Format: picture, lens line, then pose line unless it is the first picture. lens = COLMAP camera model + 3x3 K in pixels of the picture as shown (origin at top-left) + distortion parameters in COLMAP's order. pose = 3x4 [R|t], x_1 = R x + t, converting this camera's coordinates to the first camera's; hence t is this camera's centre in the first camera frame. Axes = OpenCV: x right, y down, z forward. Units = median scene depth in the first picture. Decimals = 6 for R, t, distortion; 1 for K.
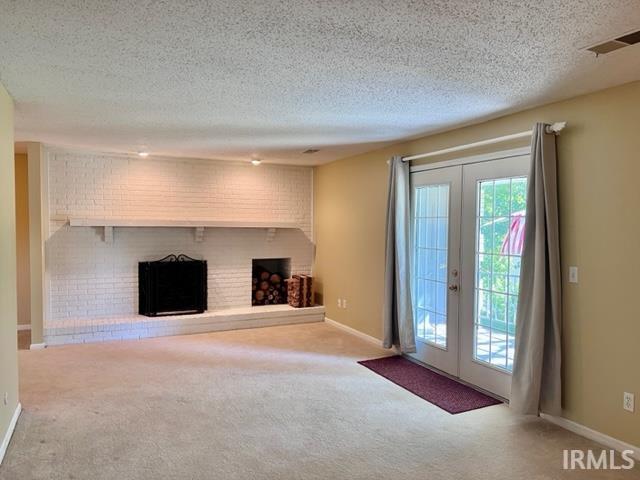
lens RADIAL K [[477.9, 0, 321.8], [0, 477.9, 243.2], [0, 0, 1]] dist [0.060544, -0.063763]
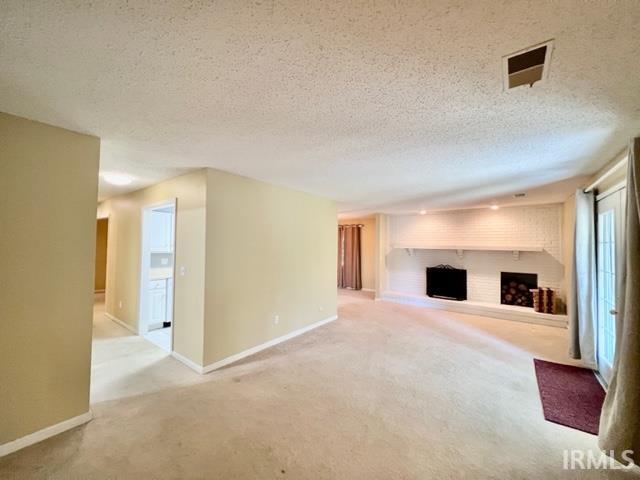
lens RADIAL K [[255.2, 0, 318.9], [0, 255.2, 240.3], [0, 0, 1]] dist [0.000182, 0.001047]
pose [[0.466833, -0.019855, -0.884122, 0.347074], [-0.043190, 0.998043, -0.045218, -0.004790], [0.883290, 0.059295, 0.465062, 0.152892]]
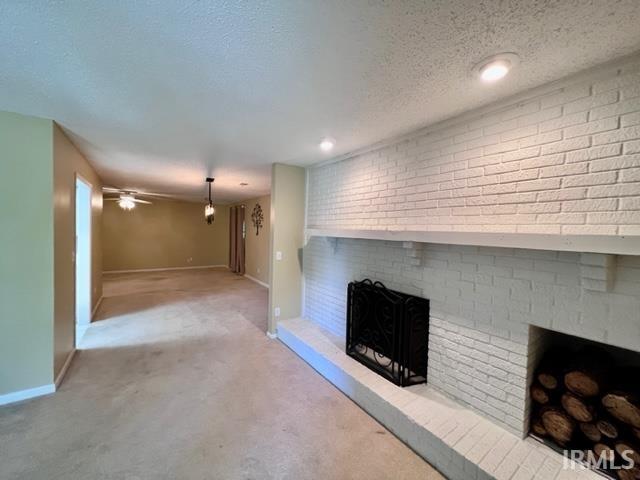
lens RADIAL K [[255.2, 0, 319.8], [0, 255.2, 239.5], [0, 0, 1]] dist [0.000182, 0.001047]
pose [[0.179068, 0.028951, -0.983411, 0.041479], [-0.065728, 0.997686, 0.017403, -0.038024], [0.981639, 0.061522, 0.180557, 0.925227]]
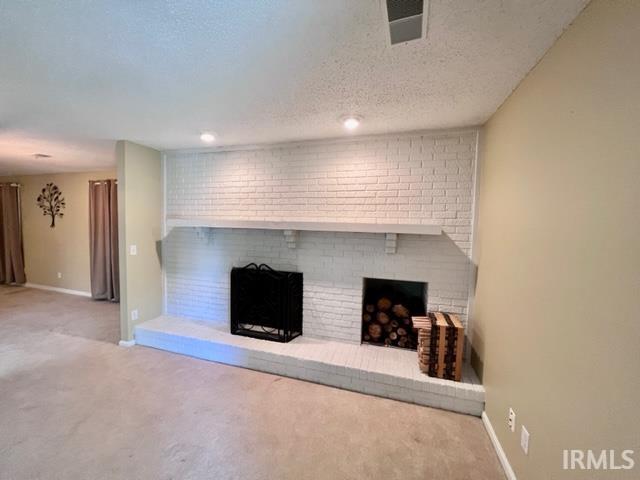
lens RADIAL K [[255.2, 0, 318.7], [0, 255.2, 239.1], [0, 0, 1]] dist [0.000182, 0.001047]
pose [[0.743347, 0.045234, -0.667374, 0.058986], [-0.041239, 0.998912, 0.021772, -0.033014], [0.667633, 0.011338, 0.744404, 0.810705]]
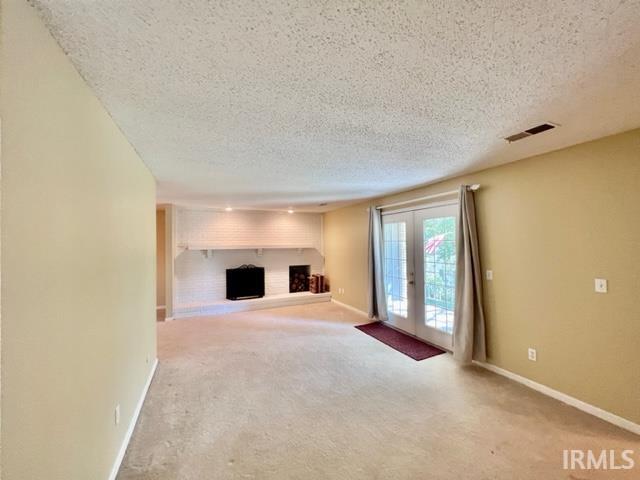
lens RADIAL K [[255.2, 0, 318.4], [0, 255.2, 239.8], [0, 0, 1]] dist [0.000182, 0.001047]
pose [[0.999716, -0.021474, -0.010363, -0.030891], [0.020862, 0.998214, -0.055983, -0.010733], [0.011547, 0.055751, 0.998378, 0.064921]]
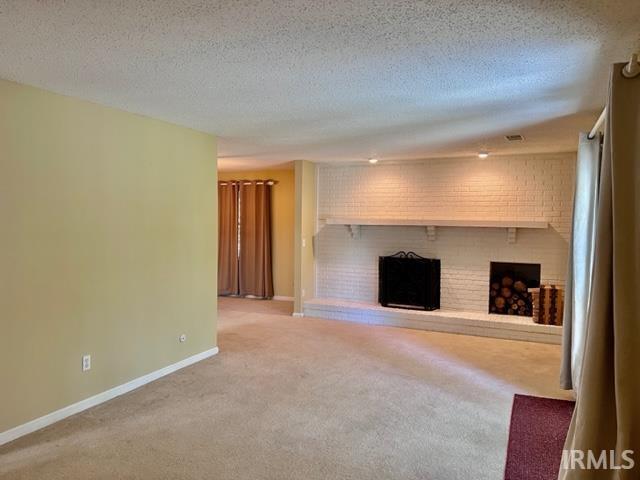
lens RADIAL K [[477.9, 0, 321.4], [0, 477.9, 240.7], [0, 0, 1]] dist [0.060544, -0.063763]
pose [[0.654979, 0.033984, -0.754883, 0.398175], [-0.036339, 0.999249, 0.013456, -0.008850], [0.754773, 0.018619, 0.655722, 0.182742]]
